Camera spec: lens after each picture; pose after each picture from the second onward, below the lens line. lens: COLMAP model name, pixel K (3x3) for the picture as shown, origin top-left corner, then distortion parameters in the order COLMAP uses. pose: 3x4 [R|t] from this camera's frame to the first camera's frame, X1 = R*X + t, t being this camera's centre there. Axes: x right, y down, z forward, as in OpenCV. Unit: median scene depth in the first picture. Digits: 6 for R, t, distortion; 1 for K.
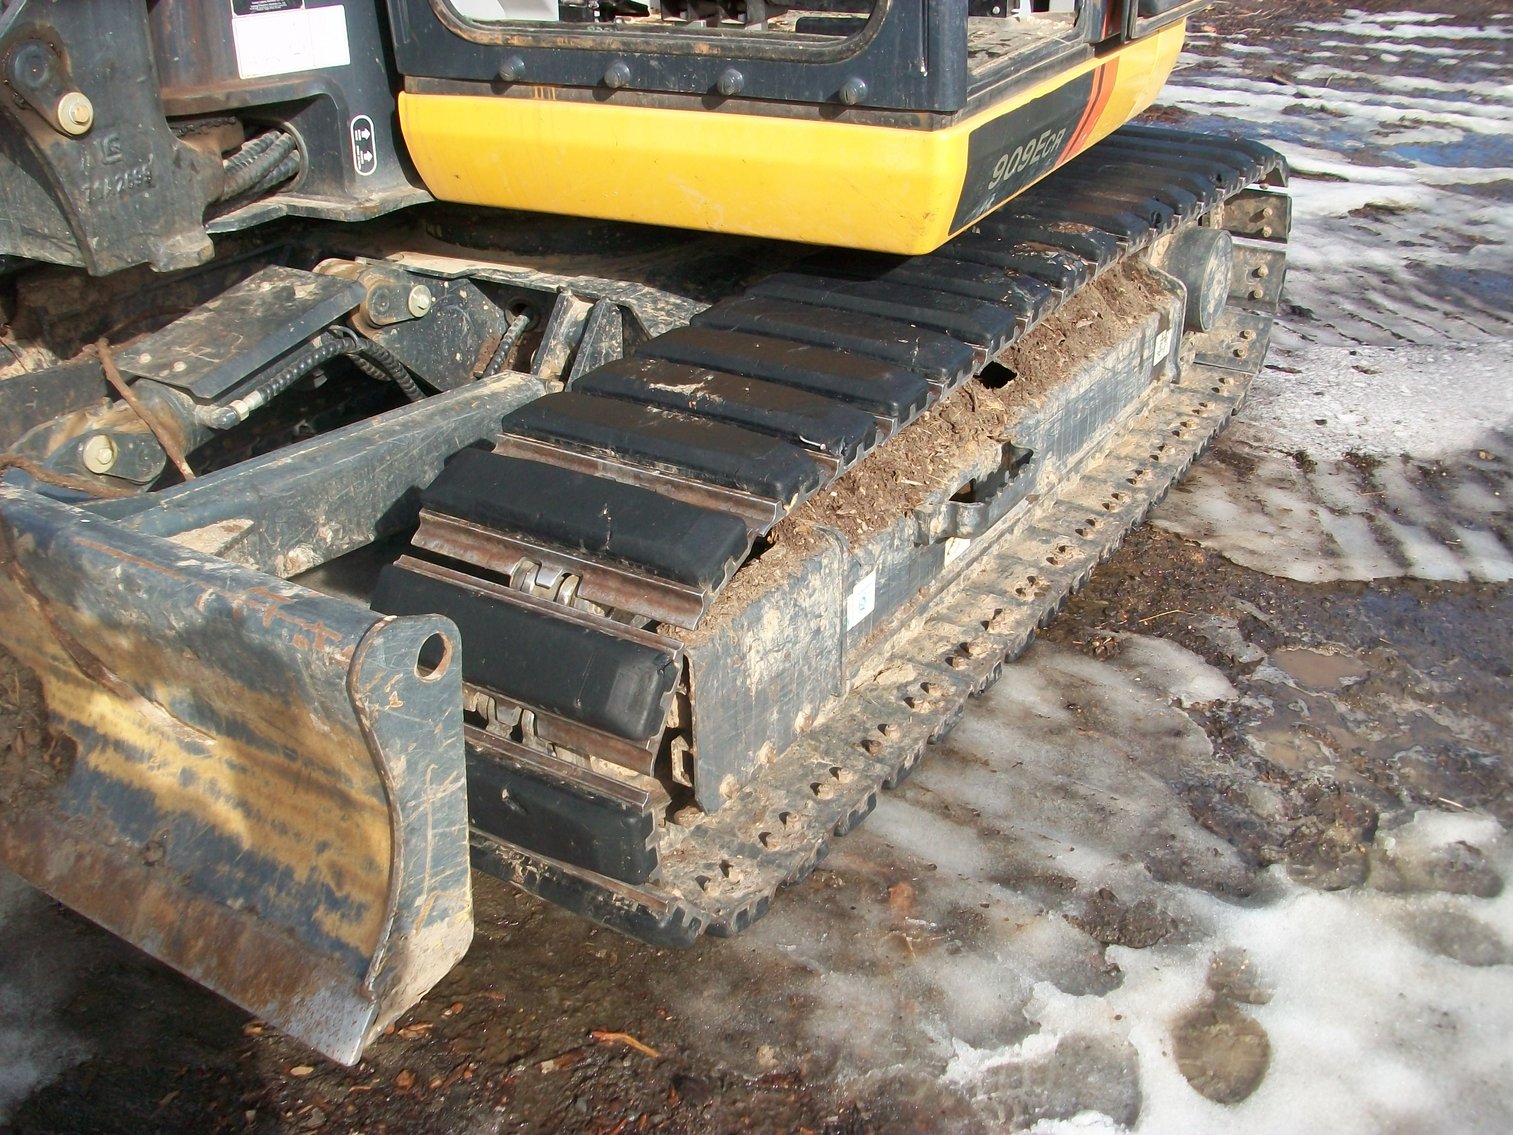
lens RADIAL K [[1537.4, 0, 730.1], [0, 1537.4, 566.7], [0, 0, 1]] dist [-0.153059, 0.097466]
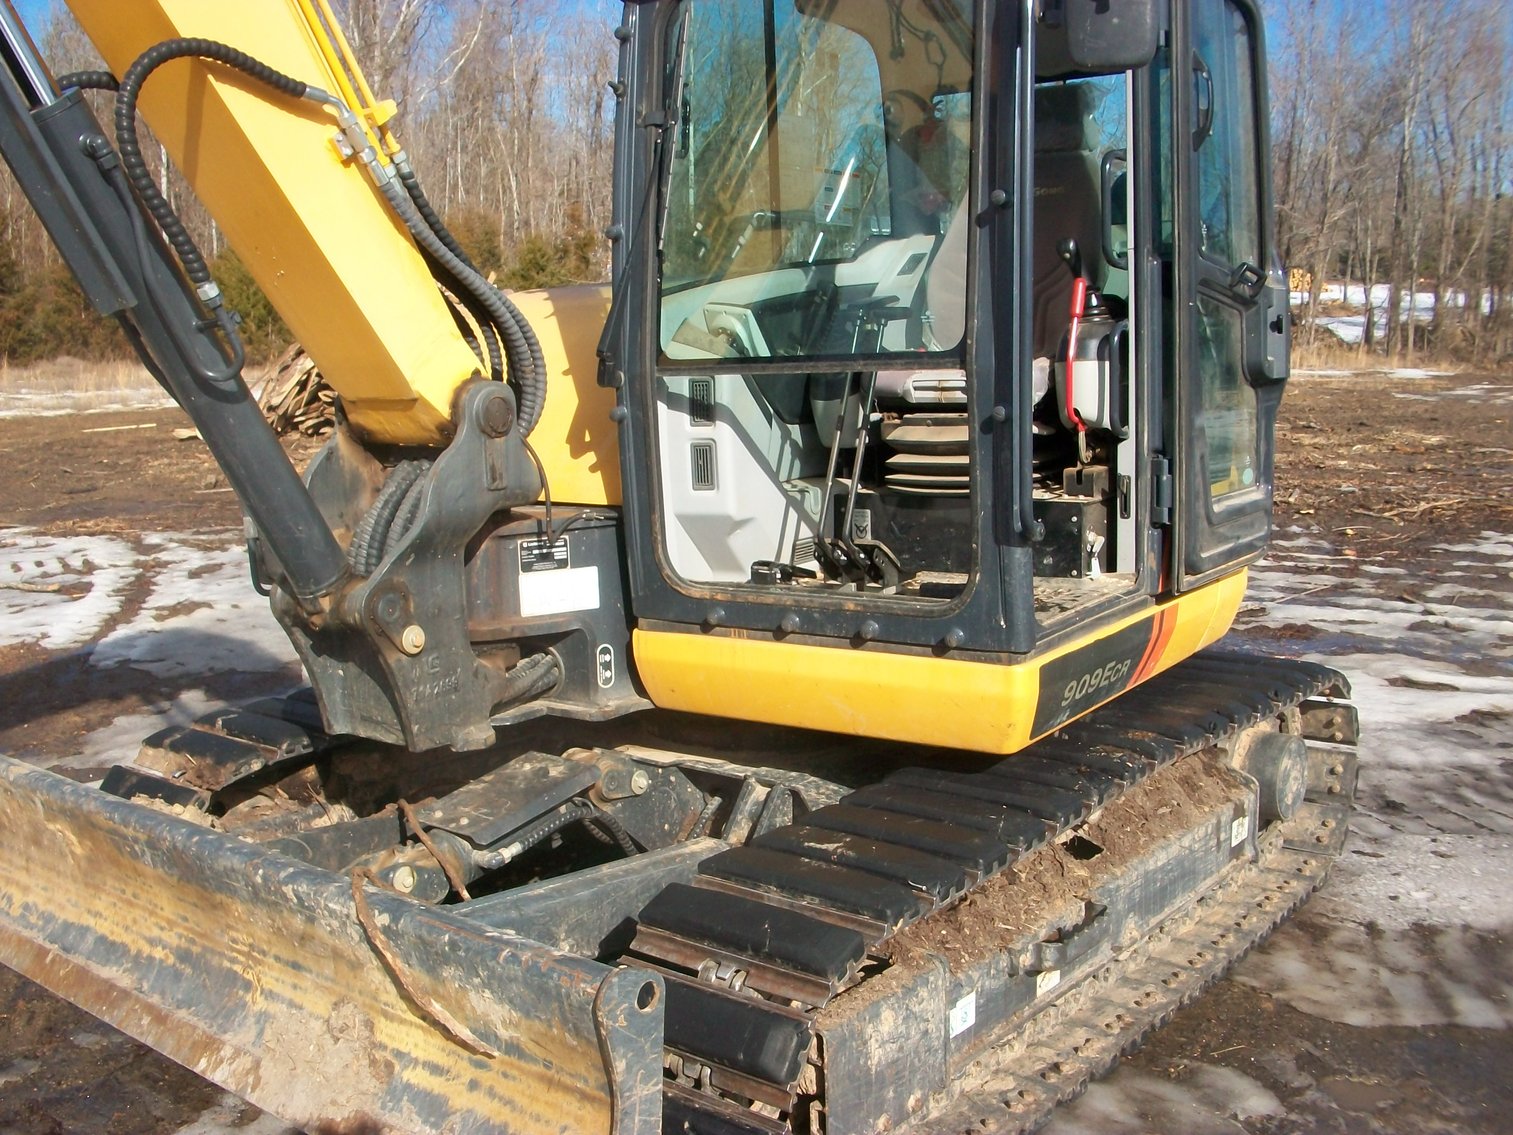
lens RADIAL K [[1537.4, 0, 730.1], [0, 1537.4, 566.7], [0, 0, 1]] dist [-0.153059, 0.097466]
pose [[0.991478, 0.004454, -0.130197, 0.048509], [-0.045843, 0.947419, -0.316695, 0.069544], [0.121940, 0.319964, 0.939550, -0.317116]]
